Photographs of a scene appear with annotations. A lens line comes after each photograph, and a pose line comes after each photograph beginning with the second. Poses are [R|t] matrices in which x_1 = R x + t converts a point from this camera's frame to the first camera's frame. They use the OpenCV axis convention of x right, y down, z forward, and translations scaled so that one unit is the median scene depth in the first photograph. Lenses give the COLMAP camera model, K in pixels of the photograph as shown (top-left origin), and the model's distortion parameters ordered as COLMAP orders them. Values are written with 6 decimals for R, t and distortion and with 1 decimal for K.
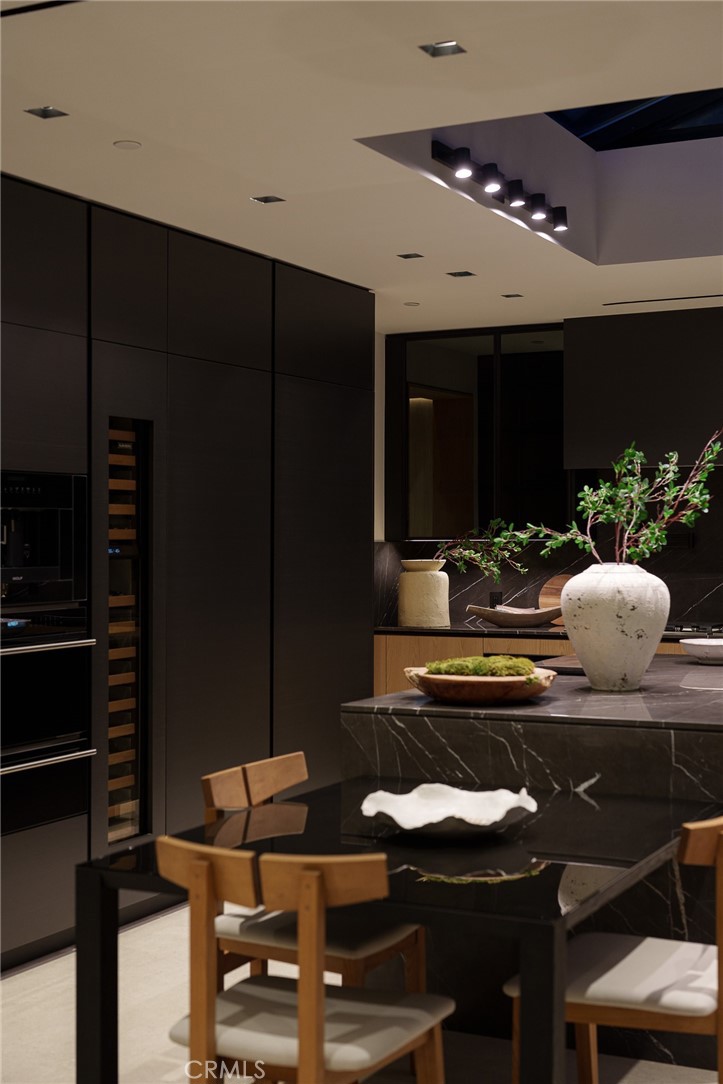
lens RADIAL K [[1533.3, 0, 361.5], [0, 1533.3, 542.0], [0, 0, 1]] dist [0.023853, -0.168250]
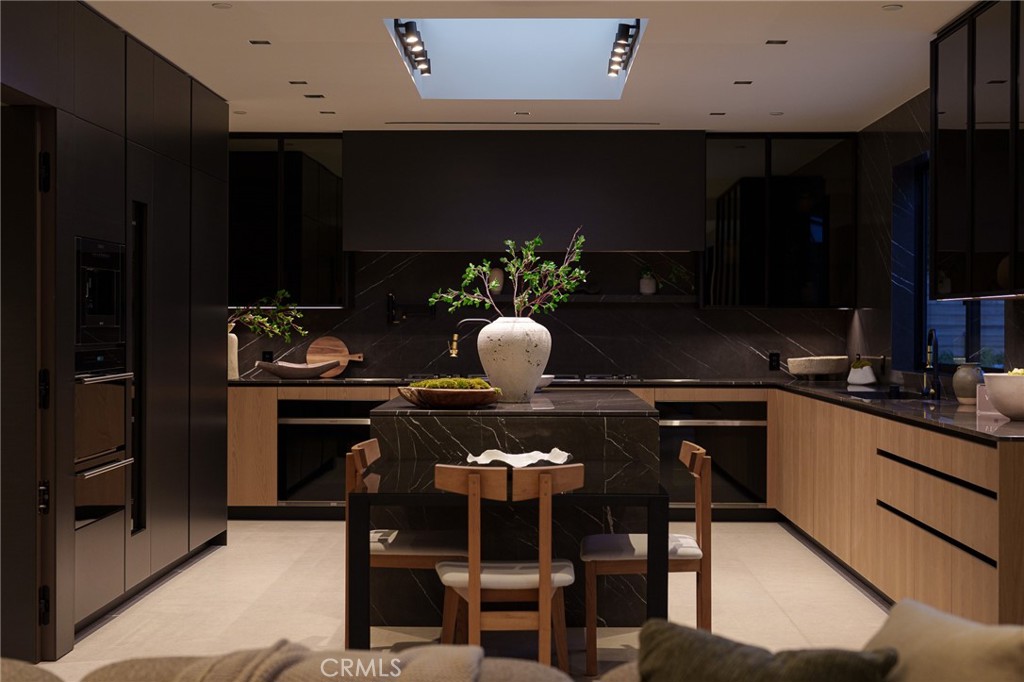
lens RADIAL K [[1587.9, 0, 512.0], [0, 1587.9, 341.0], [0, 0, 1]] dist [0.015114, -0.076849]
pose [[0.899615, 0.002794, 0.436676, -0.506188], [-0.005572, 0.999972, 0.005081, 0.030364], [-0.436649, -0.007004, 0.899605, -0.366594]]
